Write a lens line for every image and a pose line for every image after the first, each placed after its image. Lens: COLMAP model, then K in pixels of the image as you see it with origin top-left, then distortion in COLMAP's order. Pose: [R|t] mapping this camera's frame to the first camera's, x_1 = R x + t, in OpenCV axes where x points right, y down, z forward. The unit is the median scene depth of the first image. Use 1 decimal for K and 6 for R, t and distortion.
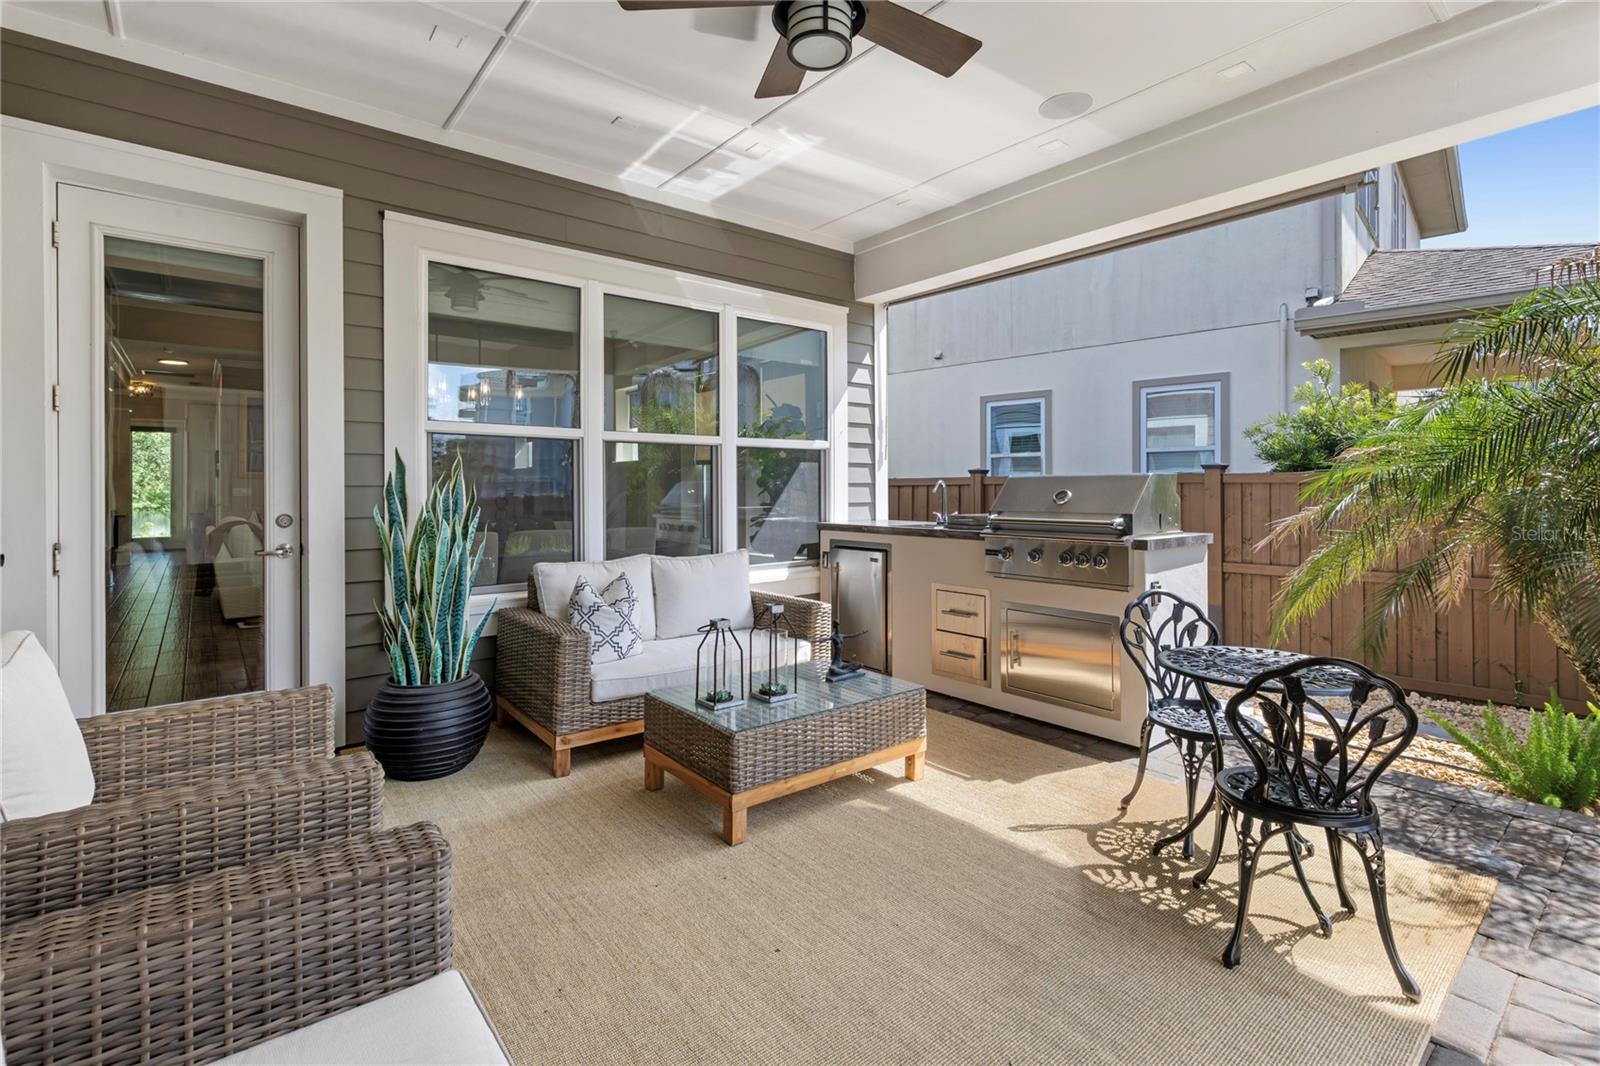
lens RADIAL K [[716.6, 0, 779.7], [0, 716.6, 485.3], [0, 0, 1]] dist [0.002509, -0.000138]
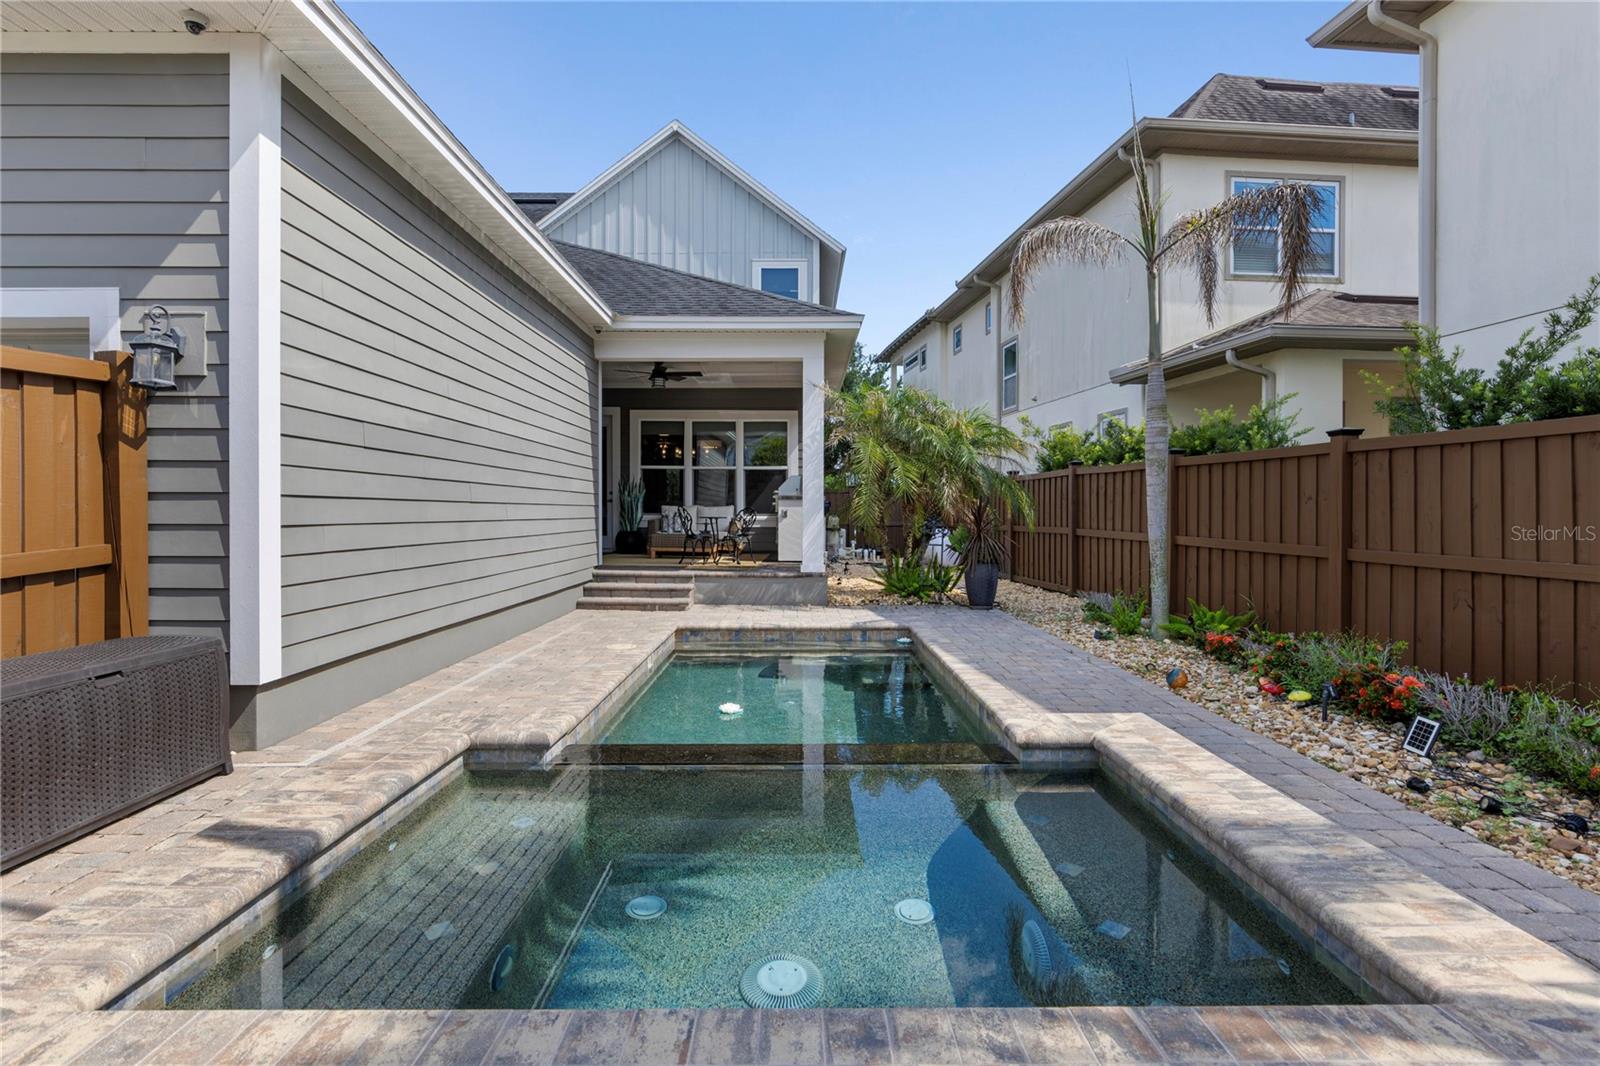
lens RADIAL K [[853.5, 0, 799.0], [0, 853.5, 522.4], [0, 0, 1]] dist [-0.000025, -0.001164]
pose [[0.781232, 0.007232, -0.624199, 2.099367], [0.000827, 0.999920, 0.012620, 0.102347], [0.624240, -0.010376, 0.781163, -1.379909]]
